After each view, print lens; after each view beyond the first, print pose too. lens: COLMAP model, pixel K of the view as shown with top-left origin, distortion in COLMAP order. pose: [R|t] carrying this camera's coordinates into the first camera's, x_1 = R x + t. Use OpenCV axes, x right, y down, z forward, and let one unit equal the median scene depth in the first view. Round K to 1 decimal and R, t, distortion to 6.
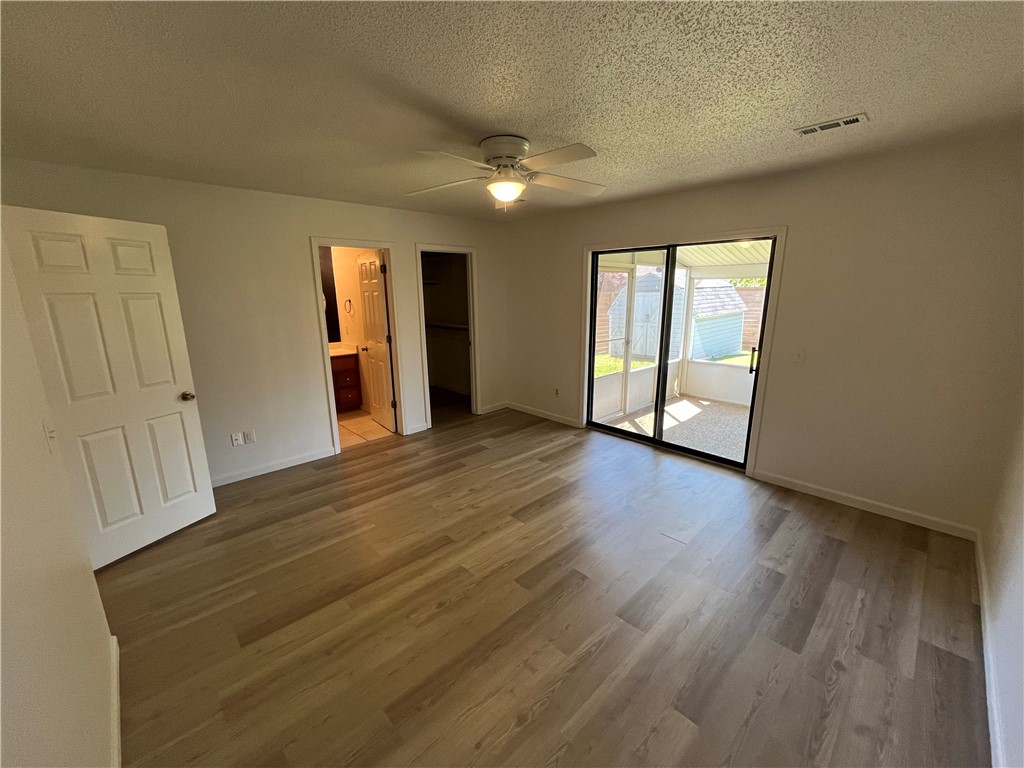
lens RADIAL K [[411.1, 0, 510.9], [0, 411.1, 383.8], [0, 0, 1]] dist [-0.001998, -0.000114]
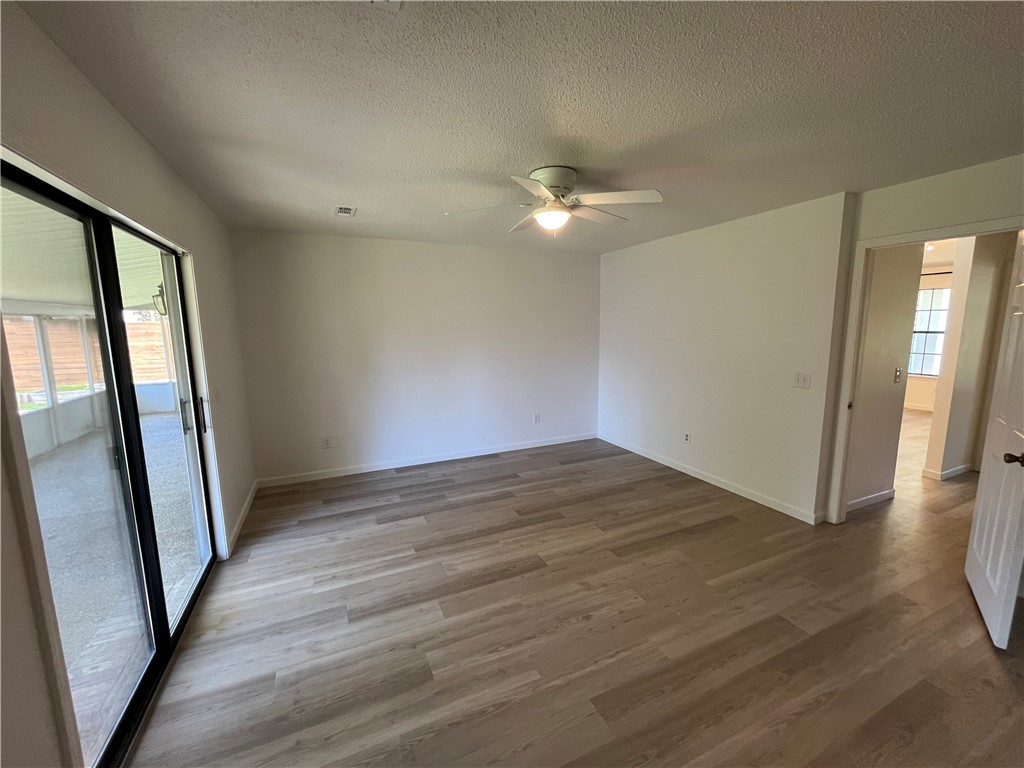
lens RADIAL K [[411.1, 0, 510.1], [0, 411.1, 384.2], [0, 0, 1]] dist [-0.001998, -0.000114]
pose [[-0.944026, -0.026541, 0.328801, -0.228062], [0.093123, 0.934773, 0.342822, -0.392487], [-0.316453, 0.354252, -0.879979, 1.833663]]
